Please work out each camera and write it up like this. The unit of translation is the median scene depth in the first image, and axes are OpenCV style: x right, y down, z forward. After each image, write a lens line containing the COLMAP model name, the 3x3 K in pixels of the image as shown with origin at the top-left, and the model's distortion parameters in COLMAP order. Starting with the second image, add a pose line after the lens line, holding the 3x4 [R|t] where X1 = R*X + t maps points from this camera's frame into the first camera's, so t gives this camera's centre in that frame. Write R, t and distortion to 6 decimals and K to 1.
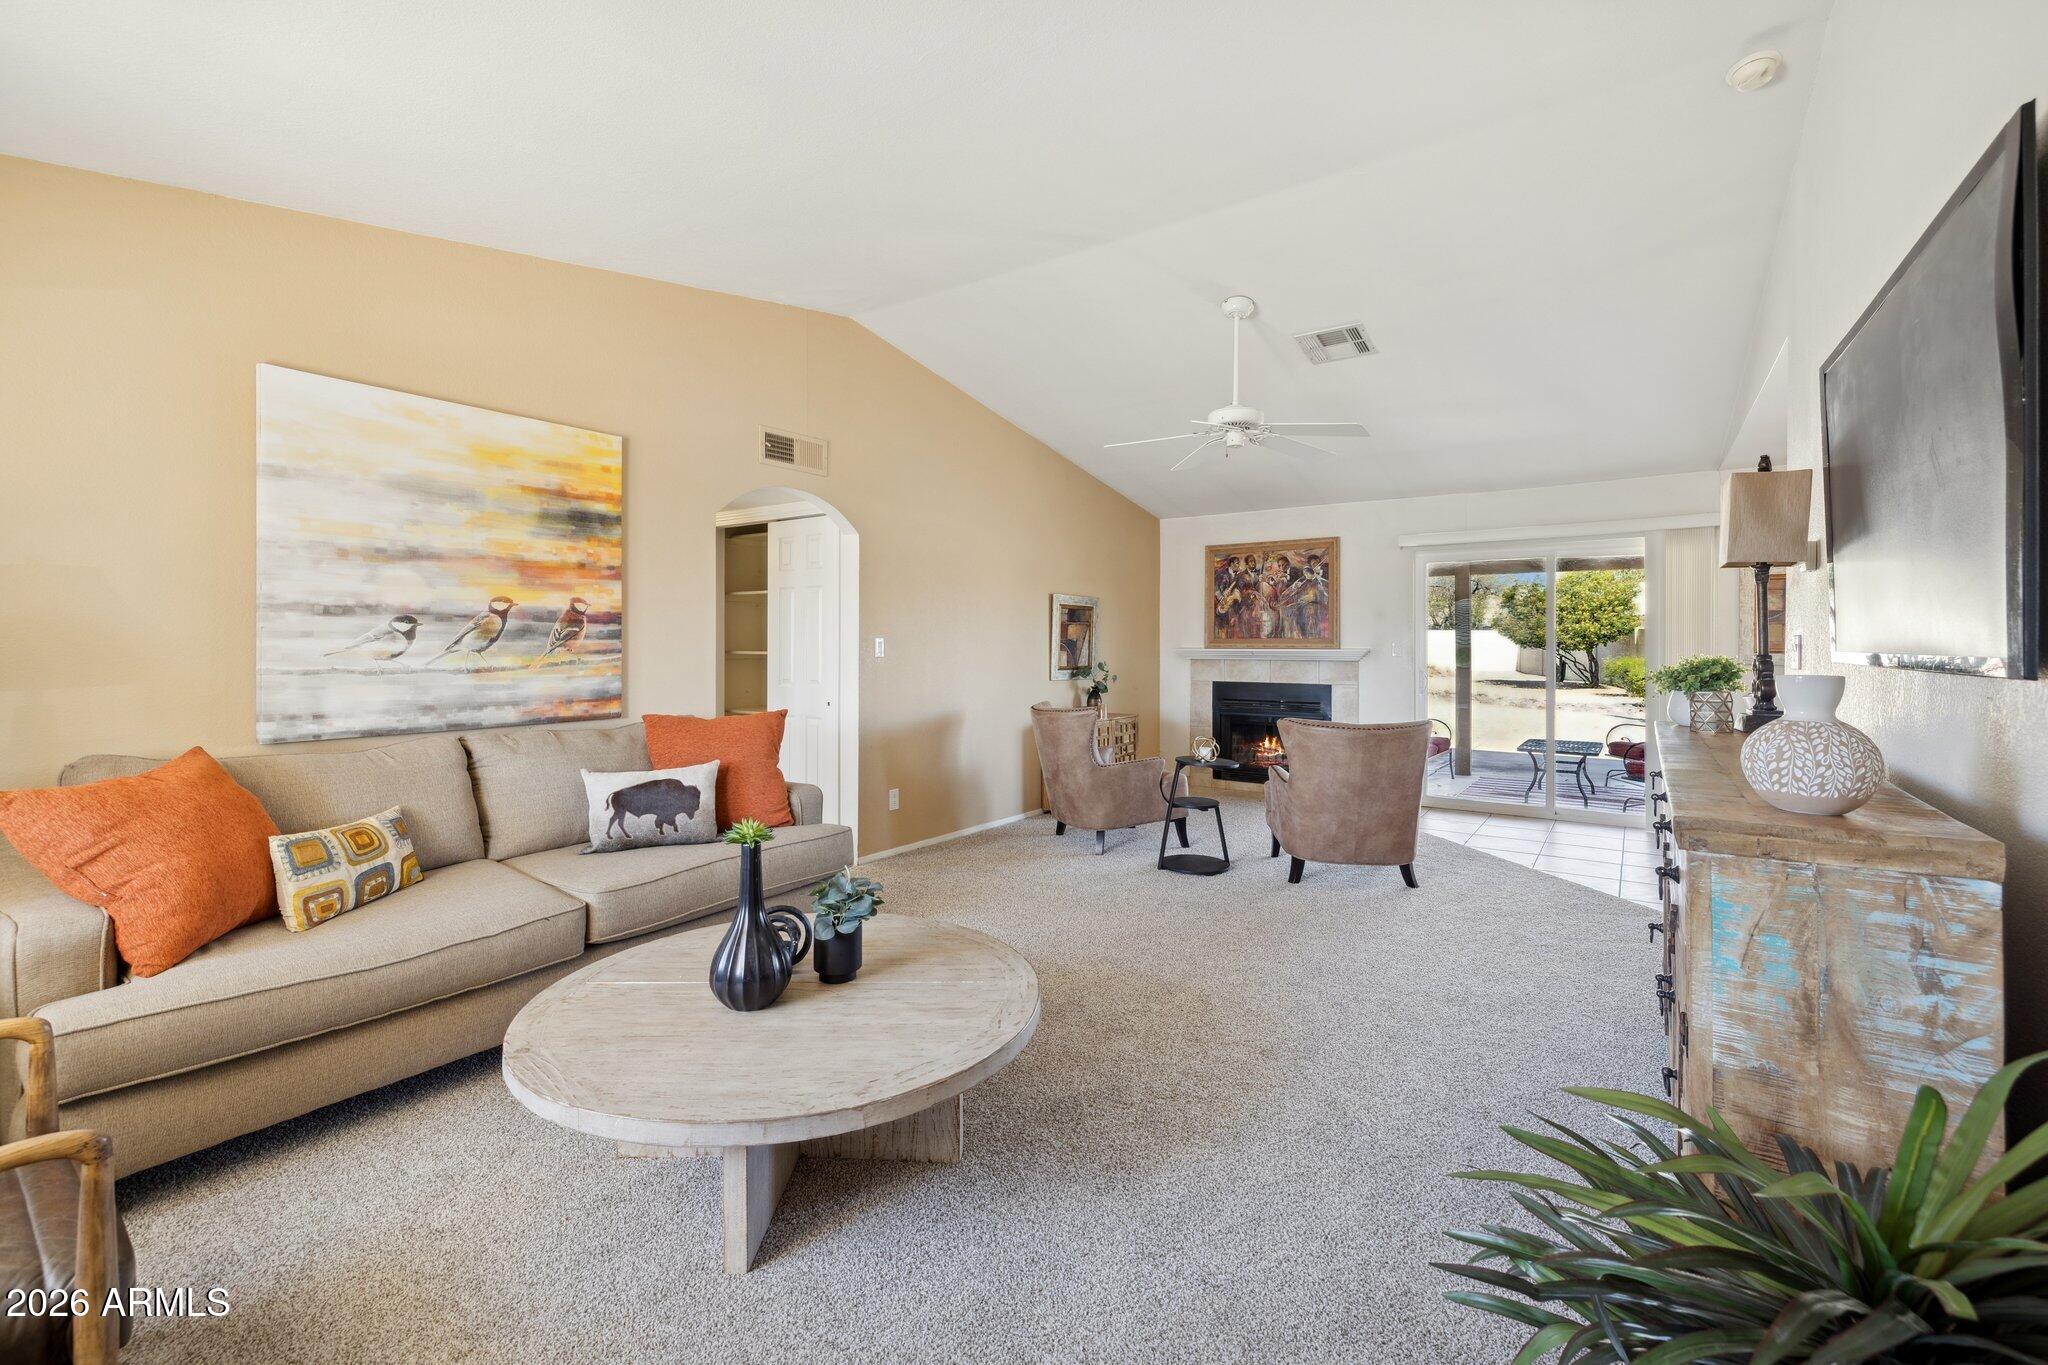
lens RADIAL K [[870.1, 0, 1025.6], [0, 870.1, 643.7], [0, 0, 1]] dist [0.000306, 0.000015]
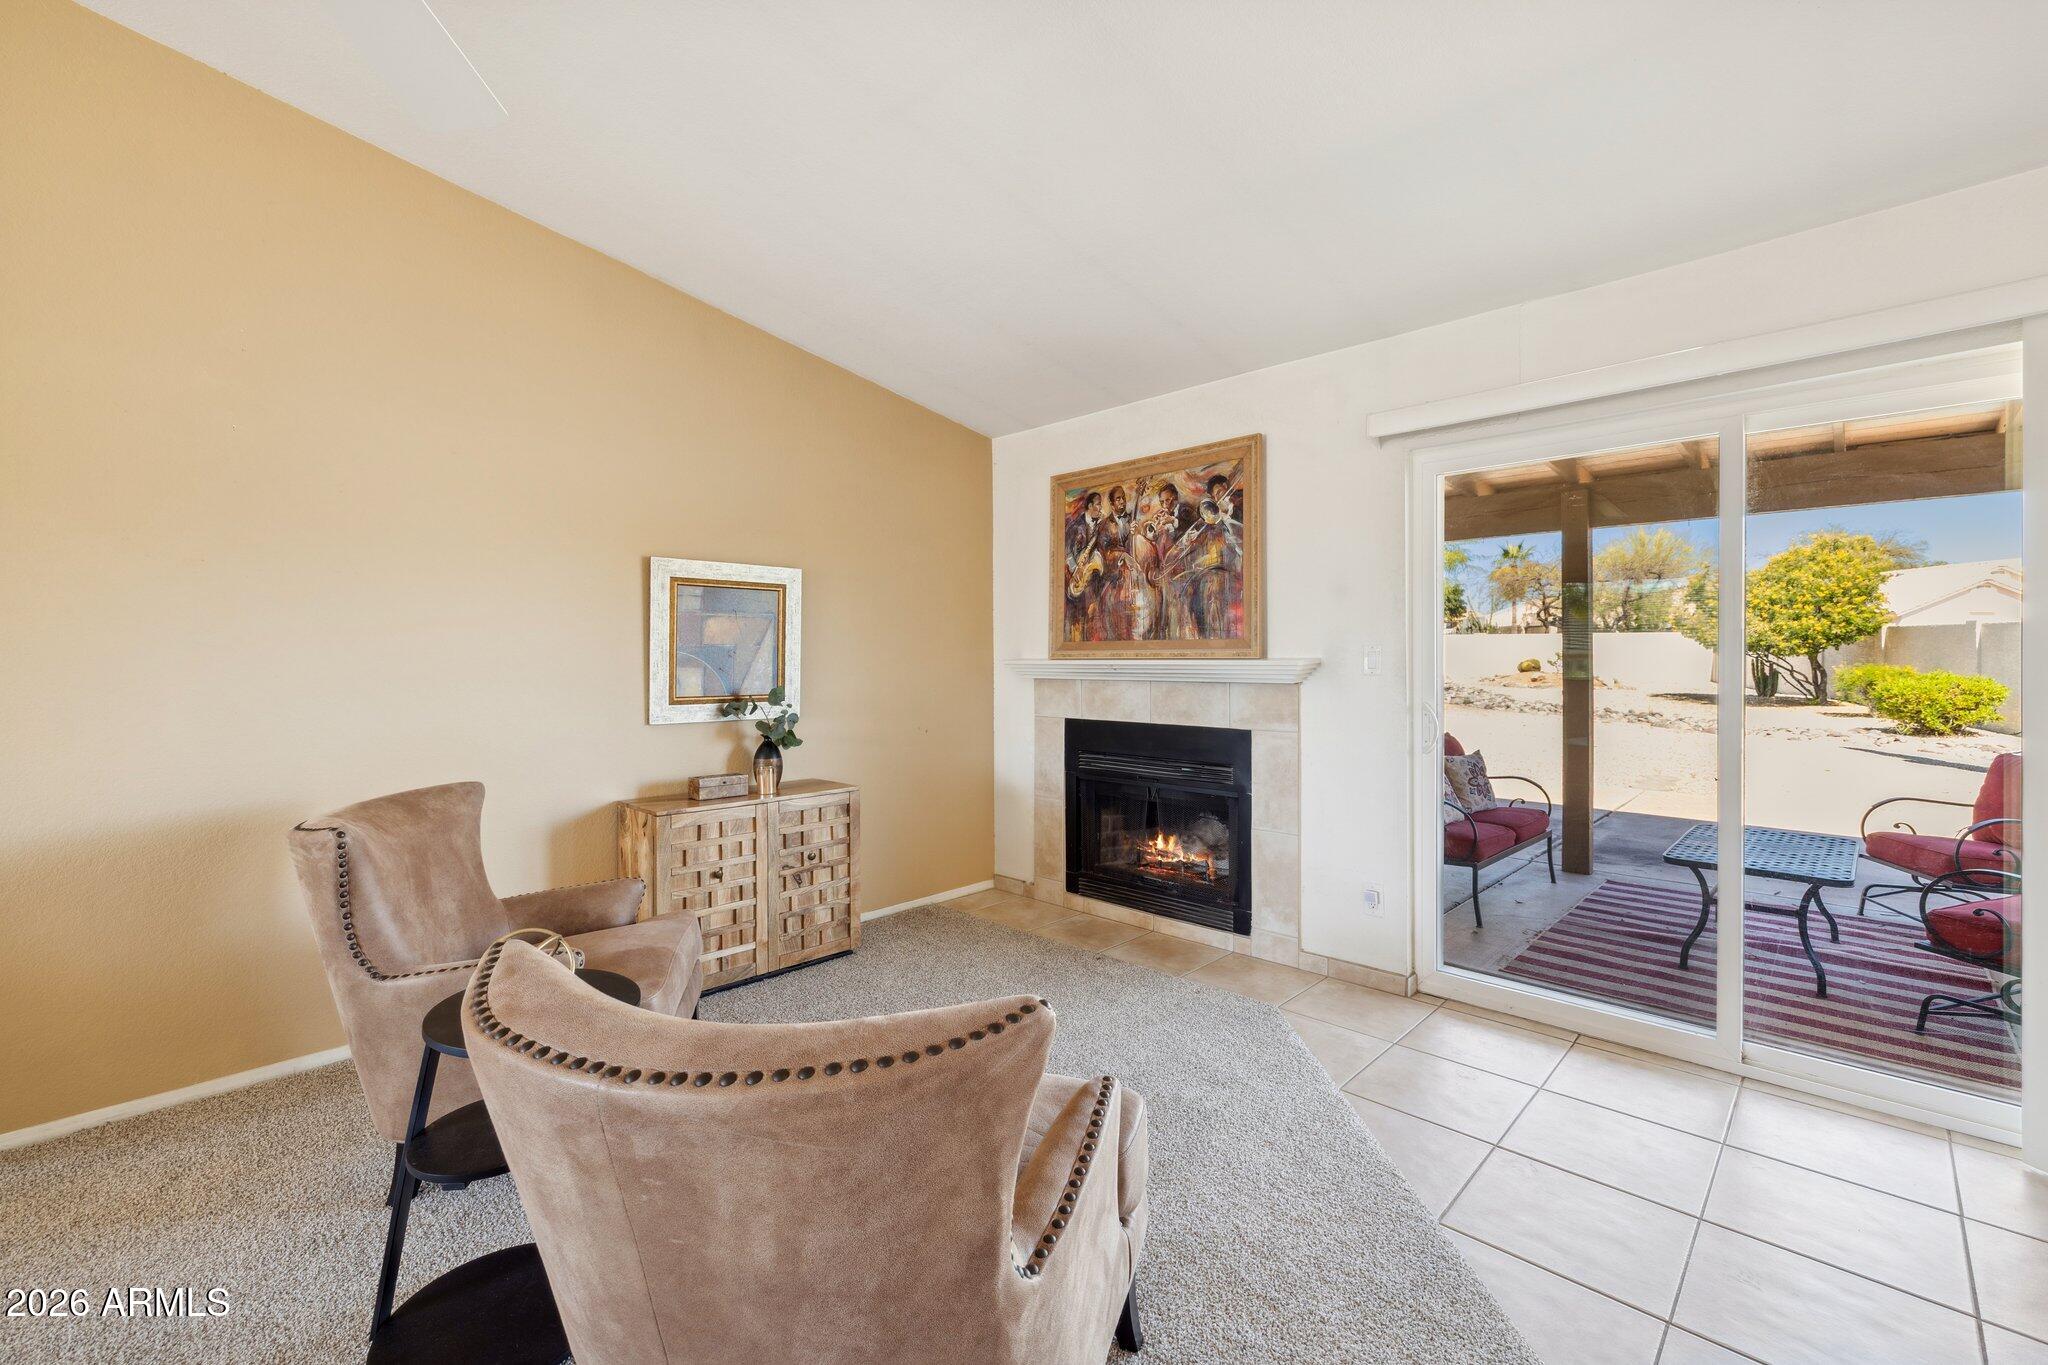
lens RADIAL K [[856.5, 0, 1026.2], [0, 856.5, 663.7], [0, 0, 1]] dist [-0.001413, -0.000263]
pose [[0.986161, -0.006203, -0.165674, 0.298073], [0.008191, 0.999902, 0.011314, 0.001987], [0.165587, -0.012515, 0.986116, 0.476368]]
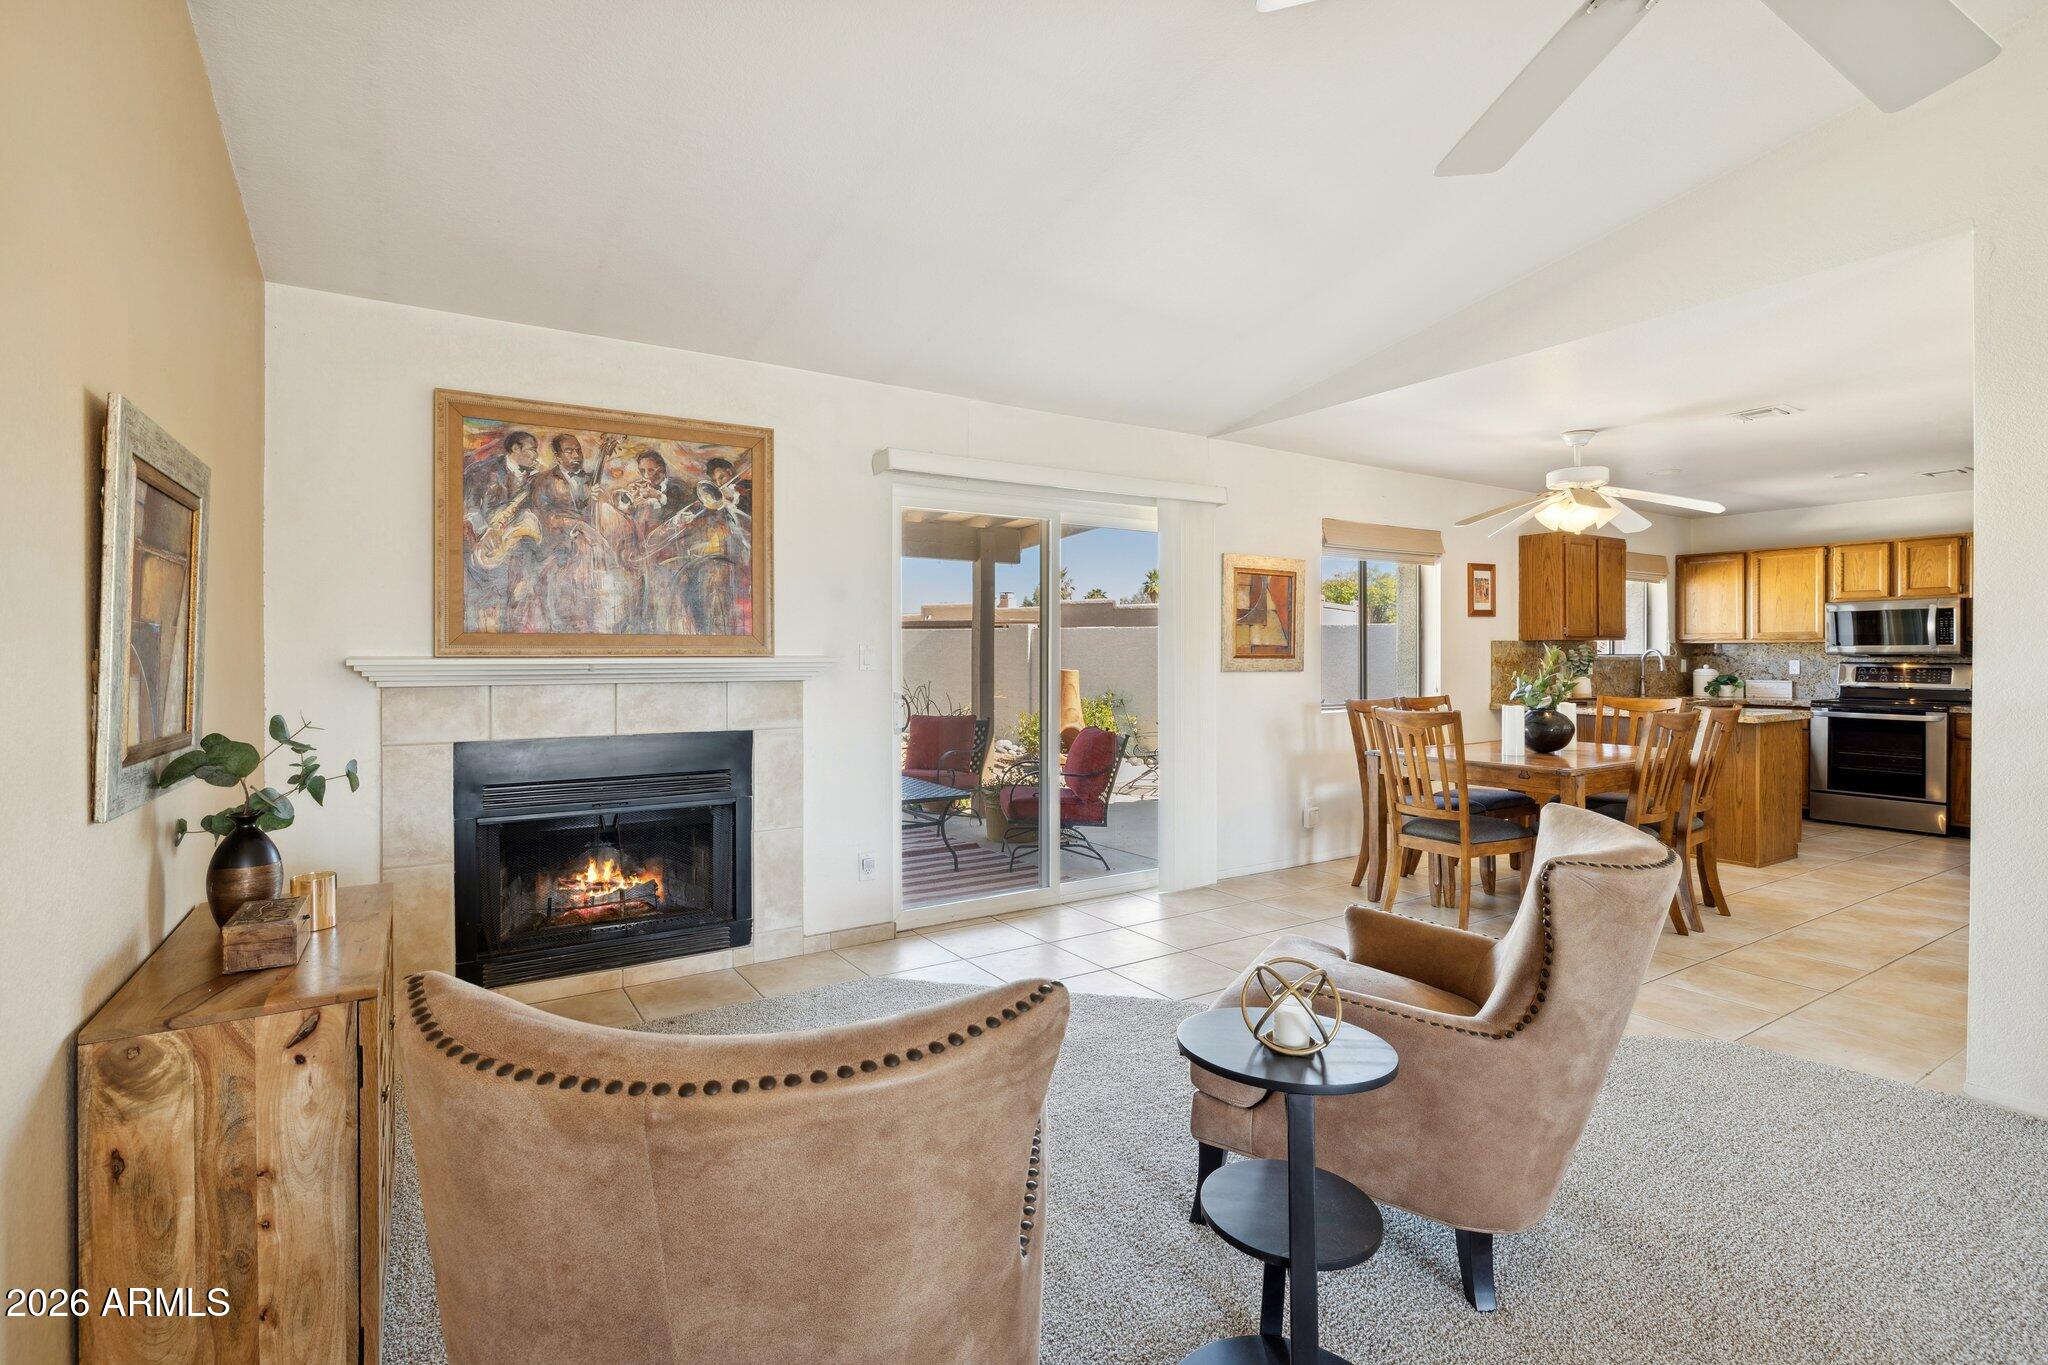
lens RADIAL K [[949.6, 0, 1025.6], [0, 949.6, 657.7], [0, 0, 1]] dist [-0.002555, 0.000080]
pose [[0.388441, -0.008526, 0.921434, -0.080170], [0.000124, 0.999958, 0.009200, 0.001694], [-0.921474, -0.003460, 0.388425, 0.635785]]
